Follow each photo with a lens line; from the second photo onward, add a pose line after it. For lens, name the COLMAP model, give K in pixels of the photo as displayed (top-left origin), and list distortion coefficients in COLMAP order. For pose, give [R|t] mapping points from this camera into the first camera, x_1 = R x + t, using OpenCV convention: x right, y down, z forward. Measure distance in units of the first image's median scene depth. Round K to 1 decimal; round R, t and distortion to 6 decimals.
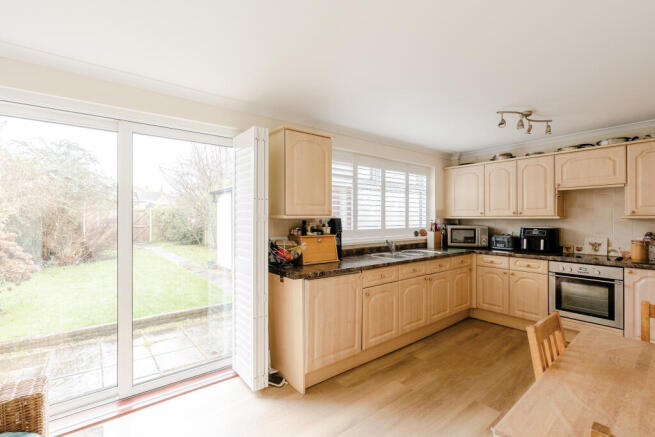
lens RADIAL K [[286.1, 0, 316.1], [0, 286.1, 218.0], [0, 0, 1]] dist [-0.003751, 0.000313]
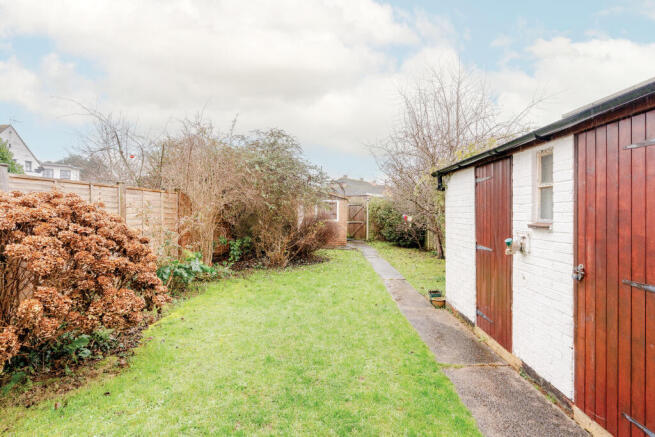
lens RADIAL K [[308.8, 0, 327.1], [0, 308.8, 212.7], [0, 0, 1]] dist [-0.009411, -0.000188]
pose [[0.771232, 0.003896, -0.636543, -0.097149], [0.000185, 0.999980, 0.006346, -0.009720], [0.636555, -0.005012, 0.771215, 0.267371]]
